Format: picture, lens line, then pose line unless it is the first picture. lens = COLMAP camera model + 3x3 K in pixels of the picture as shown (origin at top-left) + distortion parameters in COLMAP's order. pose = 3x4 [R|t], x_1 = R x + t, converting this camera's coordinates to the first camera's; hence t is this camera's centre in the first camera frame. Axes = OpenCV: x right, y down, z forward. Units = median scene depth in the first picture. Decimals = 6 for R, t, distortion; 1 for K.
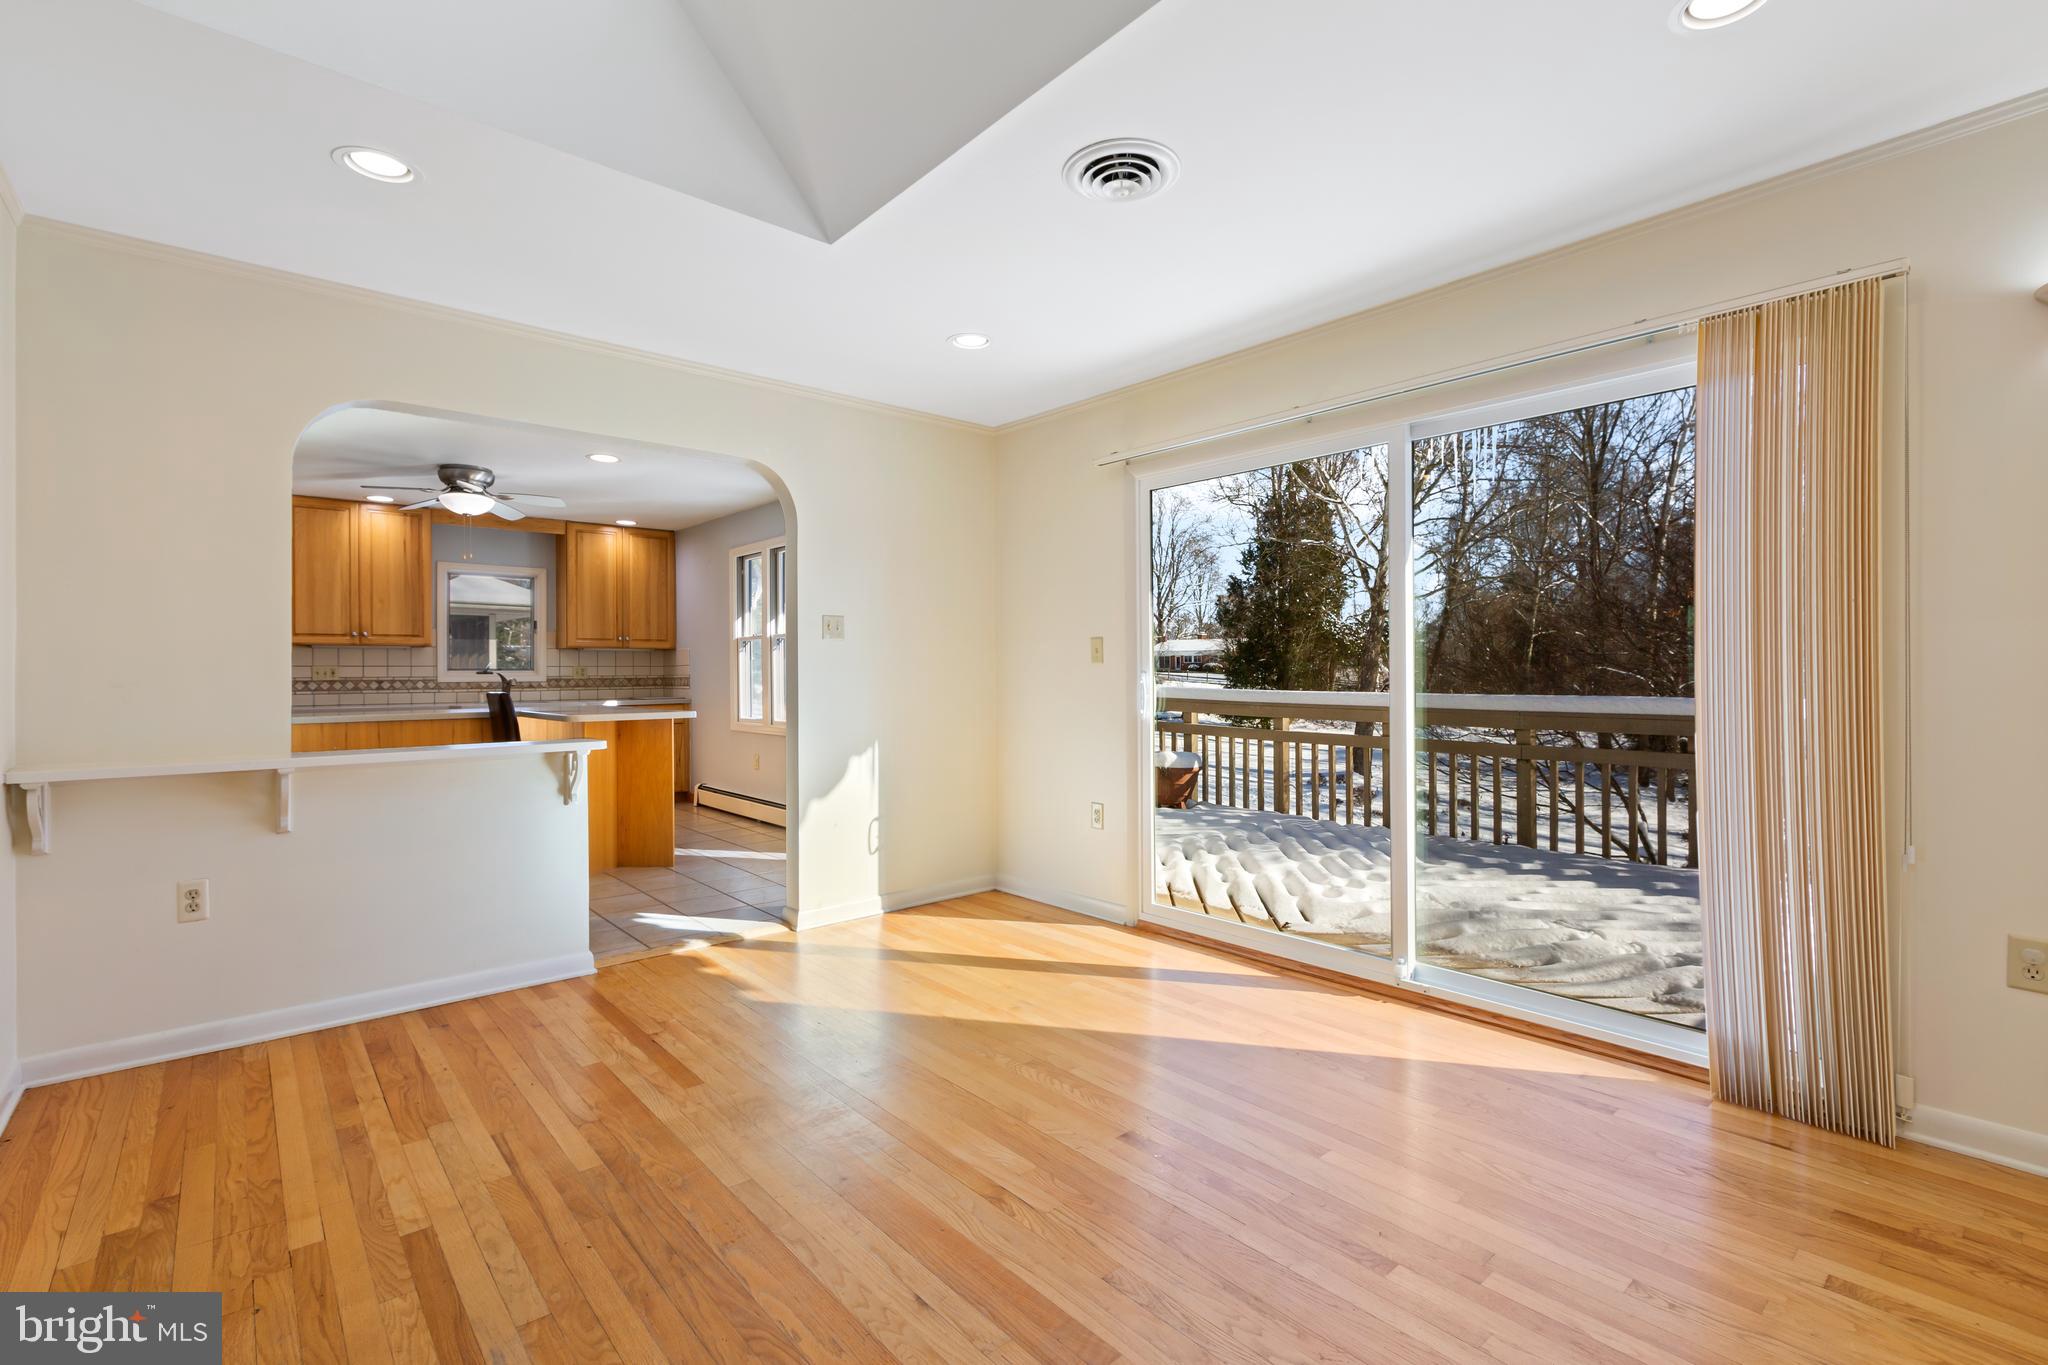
lens RADIAL K [[910.8, 0, 1020.0], [0, 910.8, 671.3], [0, 0, 1]] dist [-0.001944, -0.004012]
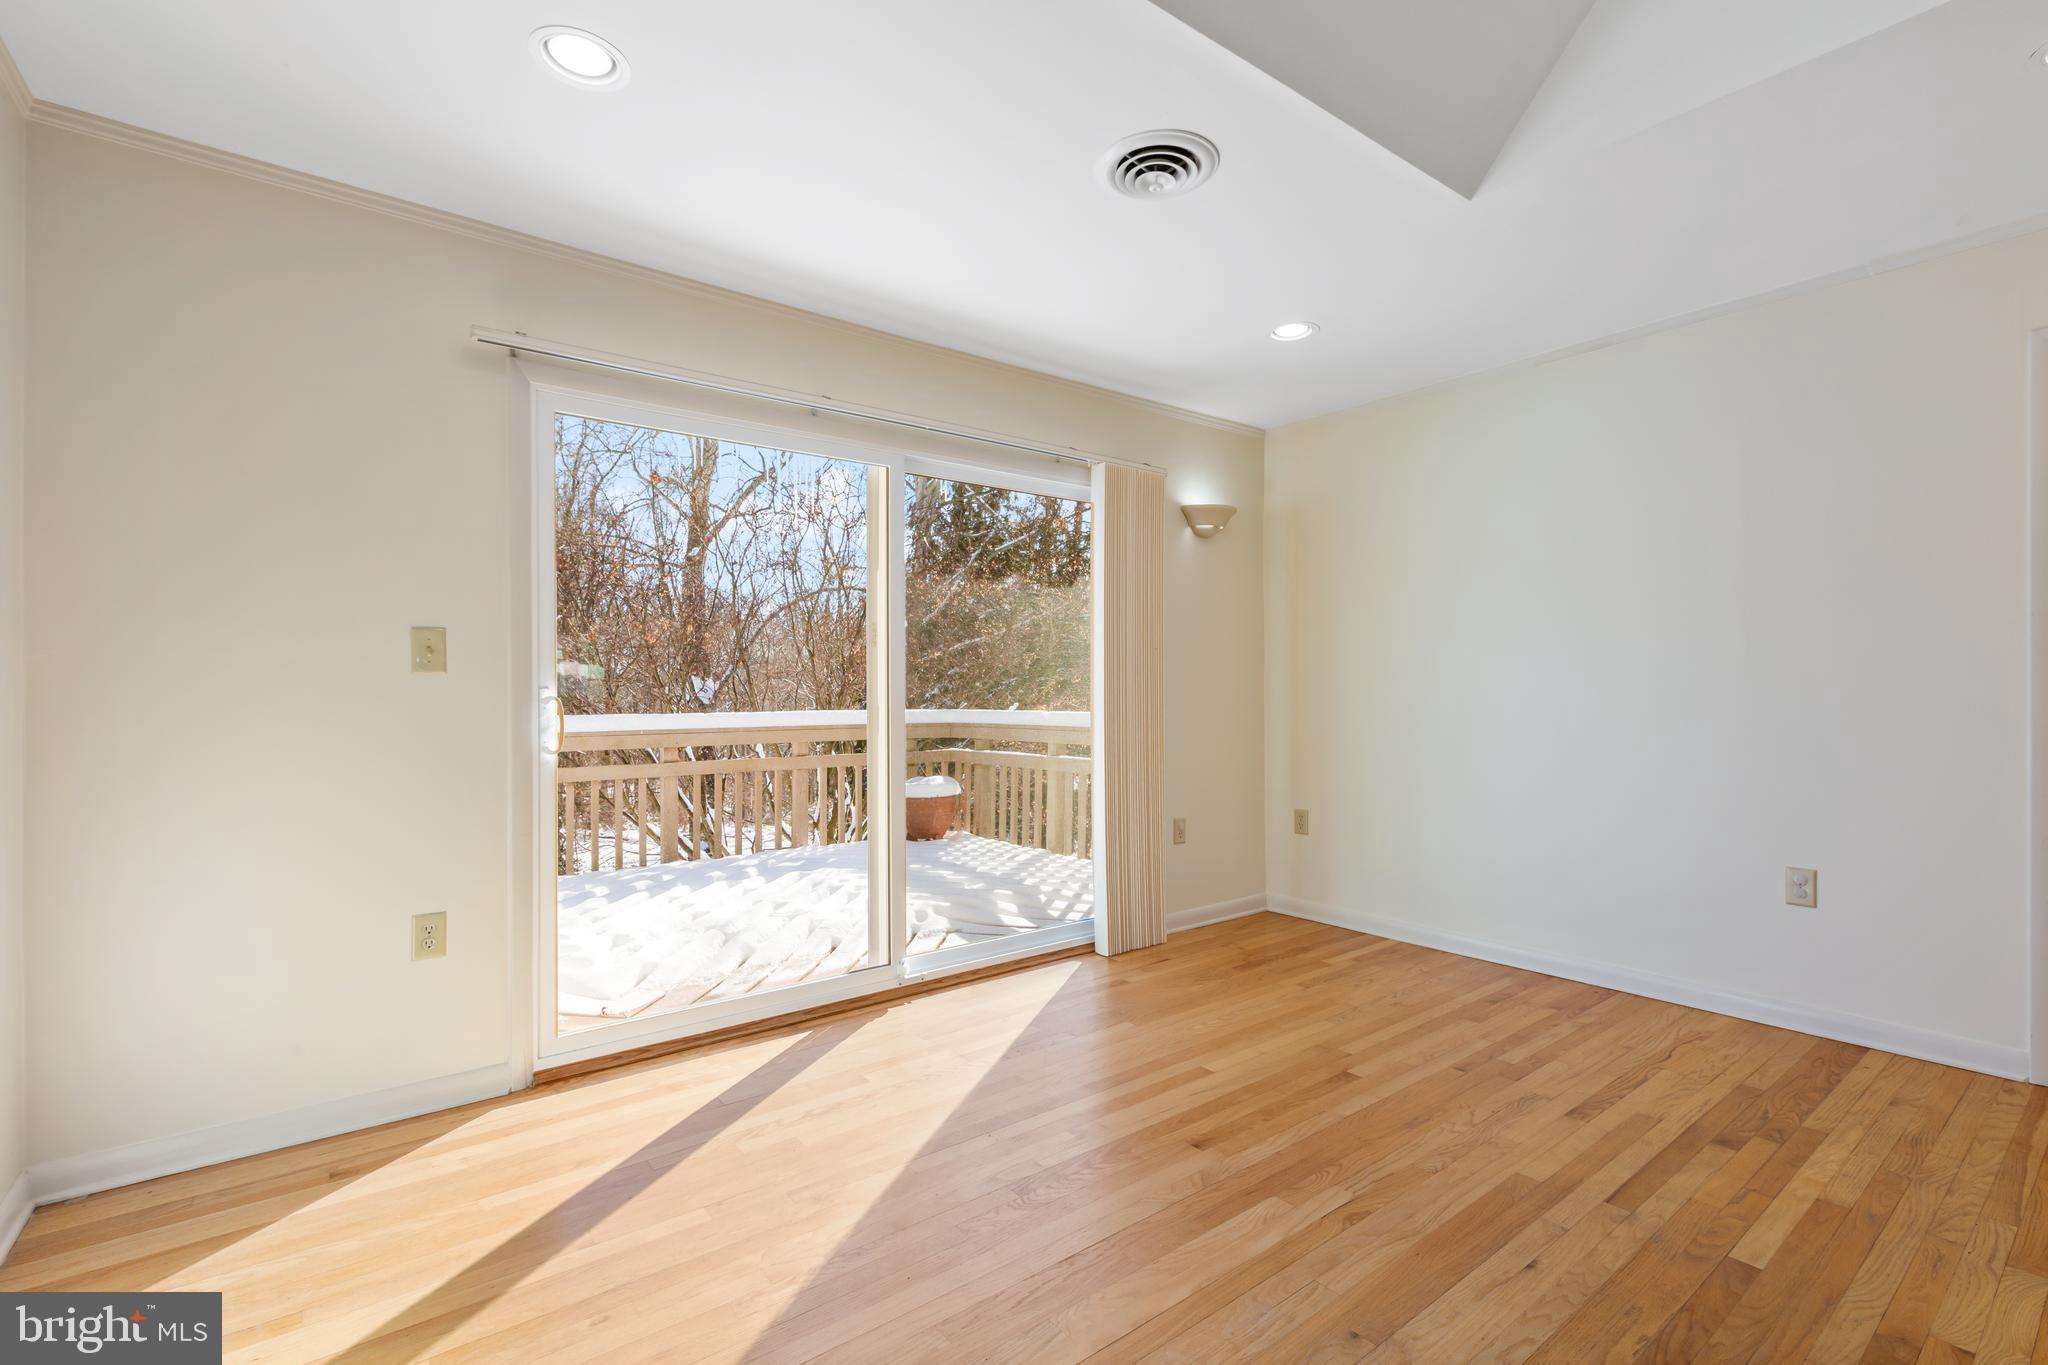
lens RADIAL K [[909.3, 0, 1033.7], [0, 909.3, 689.5], [0, 0, 1]] dist [-0.000528, -0.000499]
pose [[0.059235, 0.002481, 0.998241, -0.505554], [0.000856, 0.999996, -0.002536, 0.004896], [-0.998244, 0.001005, 0.059233, 0.630327]]
